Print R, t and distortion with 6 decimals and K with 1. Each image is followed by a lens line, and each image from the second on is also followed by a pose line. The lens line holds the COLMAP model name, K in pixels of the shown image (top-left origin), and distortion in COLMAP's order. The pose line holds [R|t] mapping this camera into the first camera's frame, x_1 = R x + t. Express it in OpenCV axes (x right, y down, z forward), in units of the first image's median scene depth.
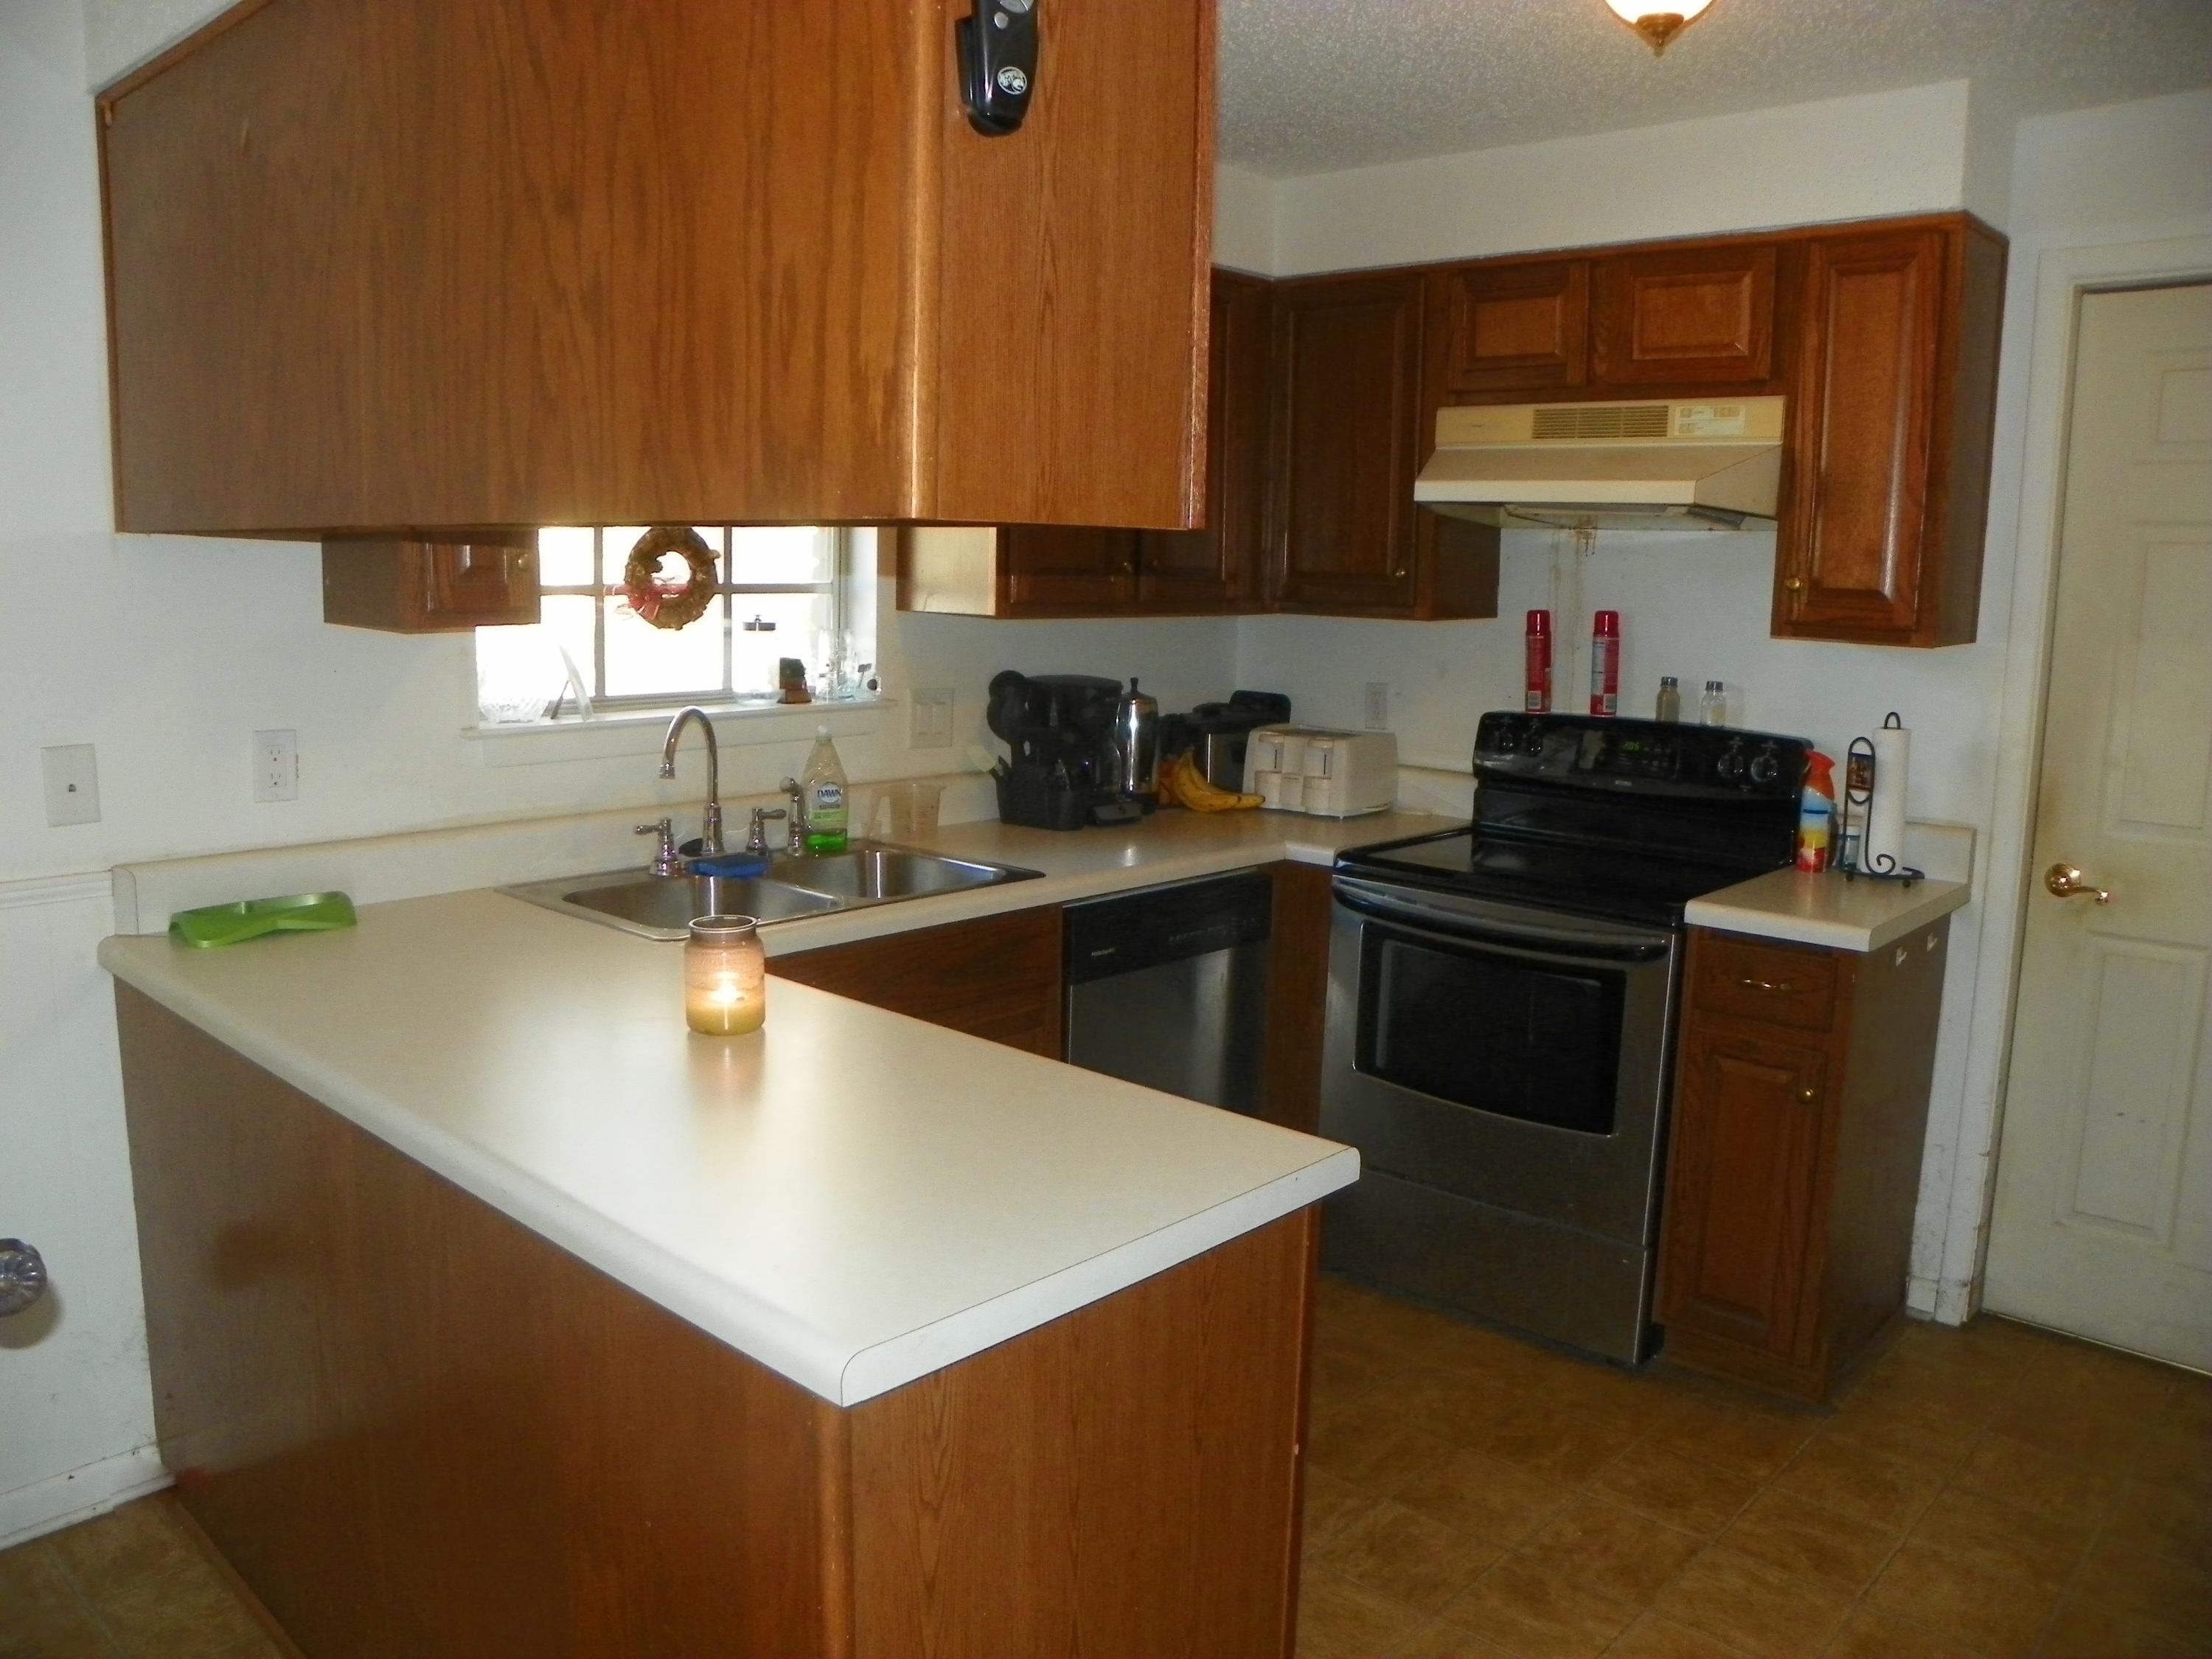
lens RADIAL K [[1691.1, 0, 1106.0], [0, 1691.1, 829.5], [0, 0, 1]] dist [-0.135650, 0.077098]
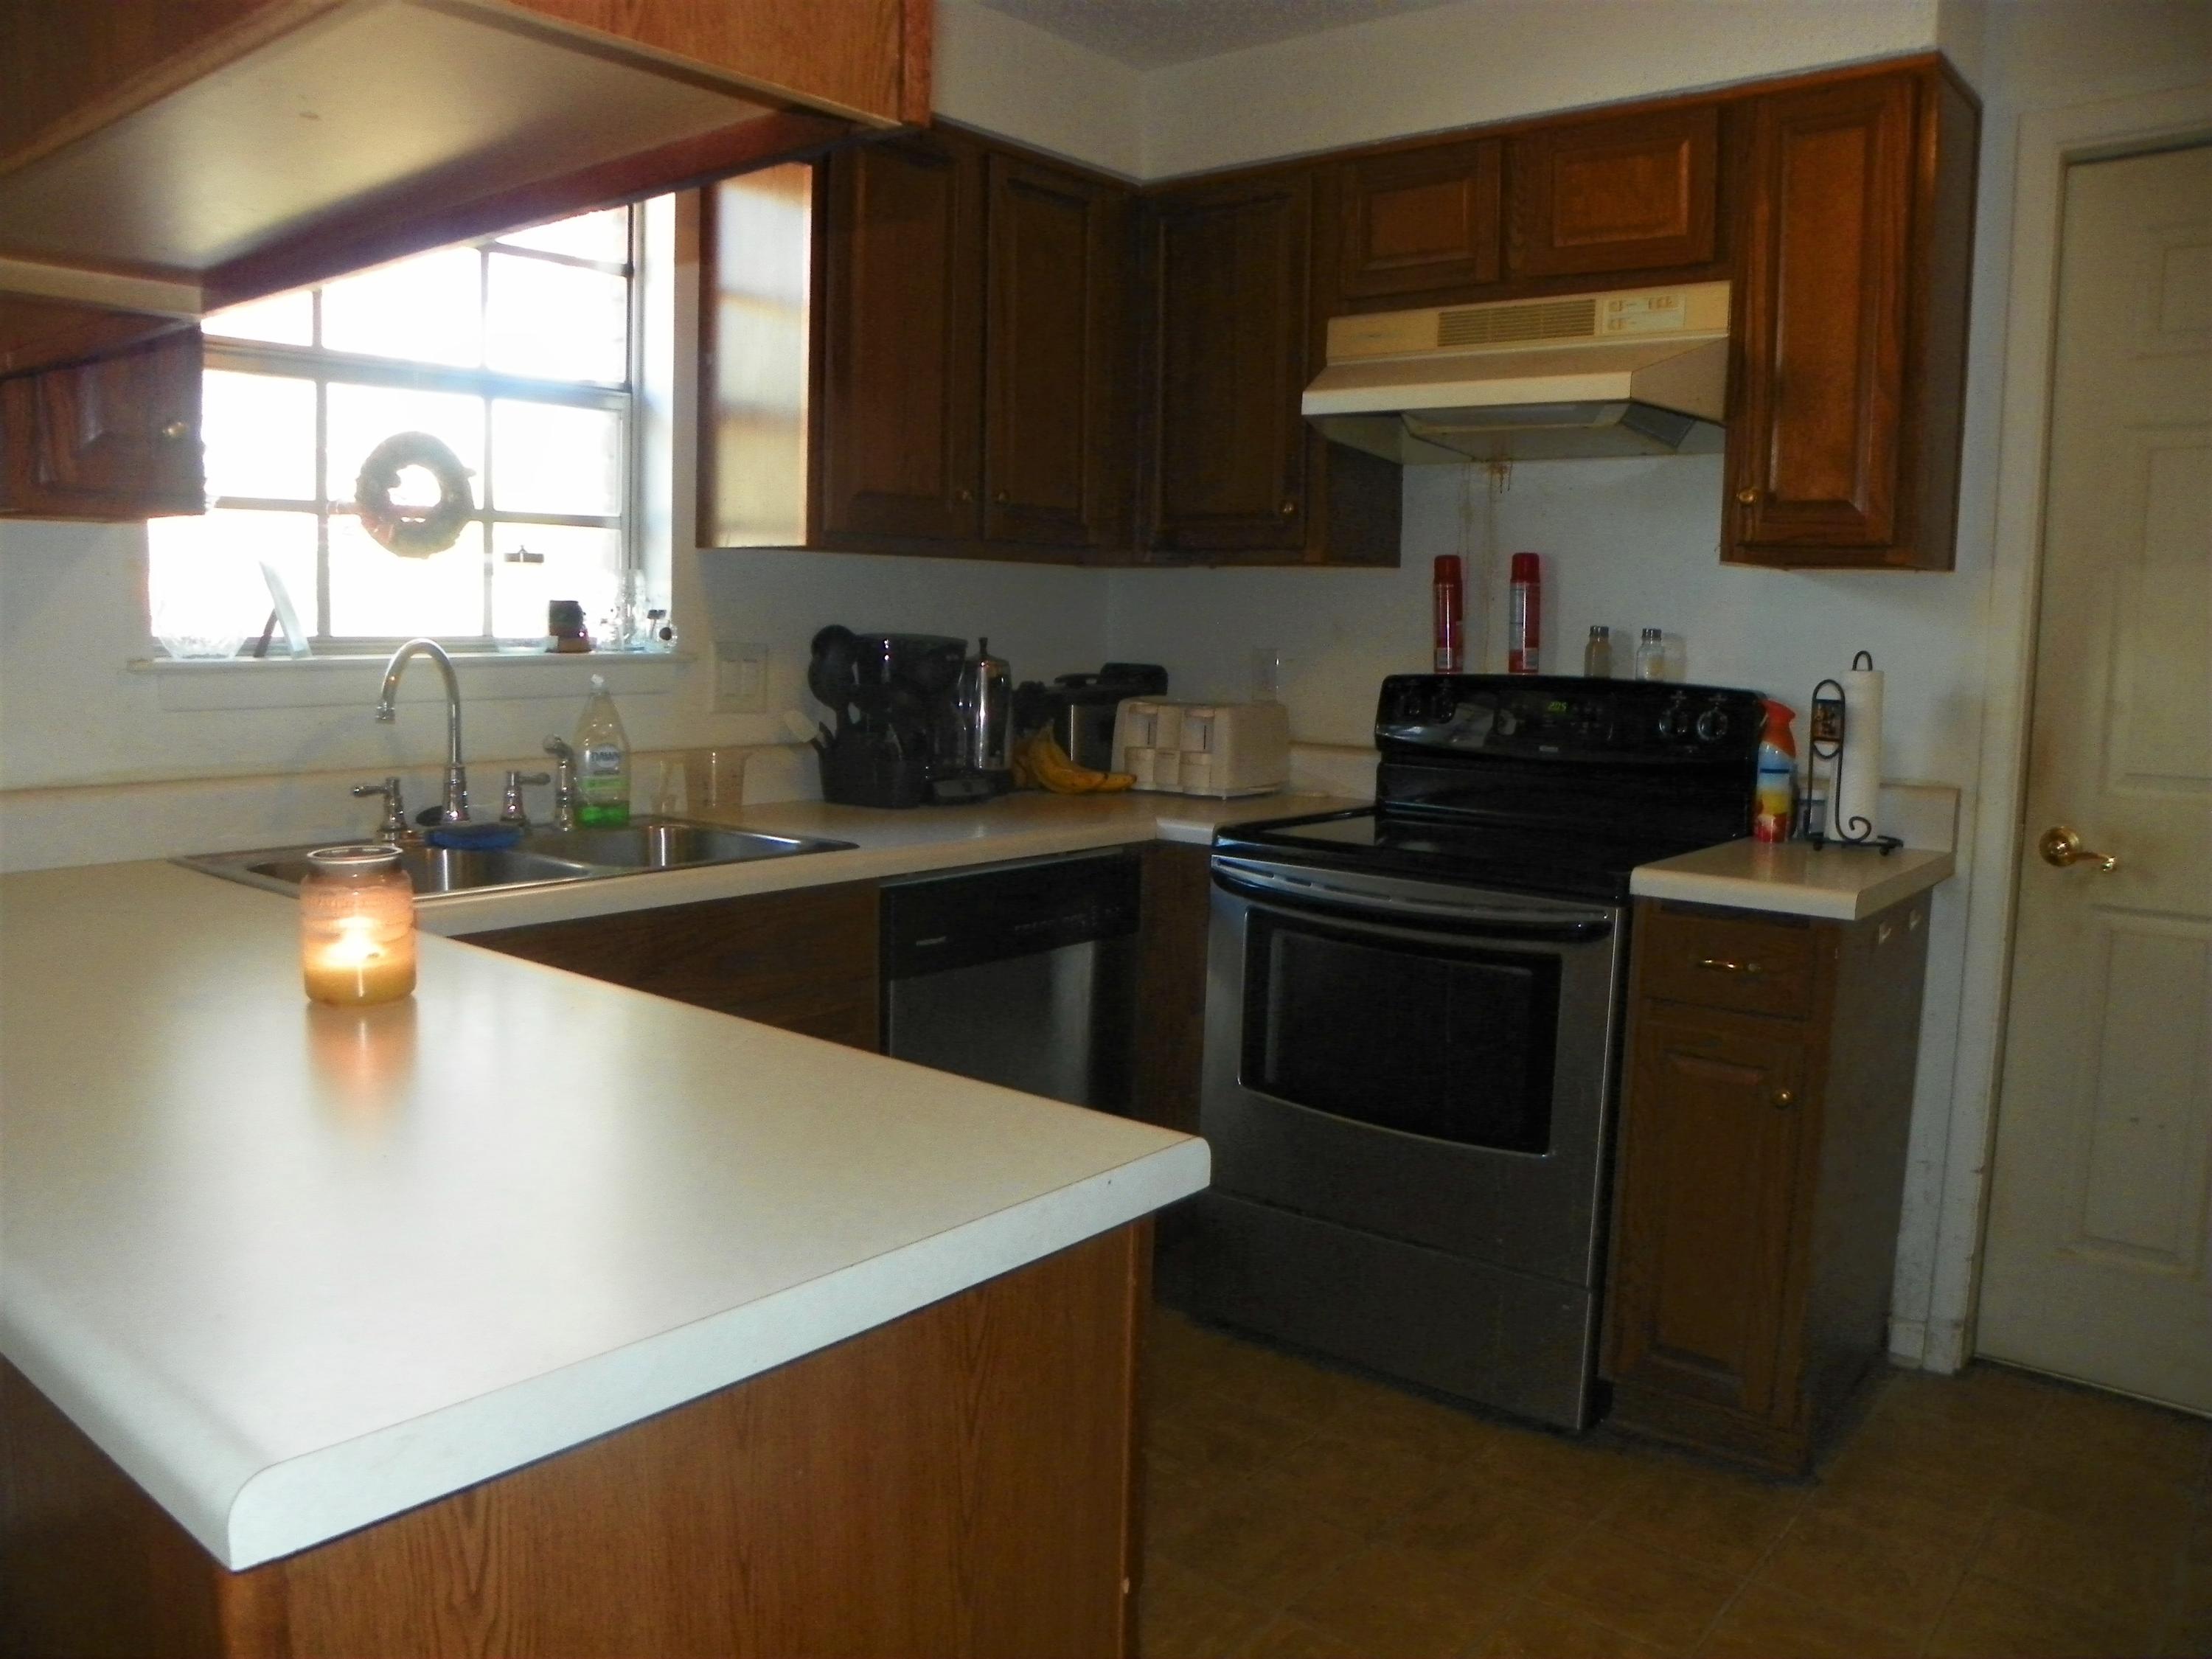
lens RADIAL K [[1691.1, 0, 1106.0], [0, 1691.1, 829.5], [0, 0, 1]] dist [-0.135650, 0.077098]
pose [[0.998493, -0.006933, 0.054445, 0.037419], [0.008851, 0.999346, -0.035073, 0.046081], [-0.054166, 0.035502, 0.997901, 0.165247]]
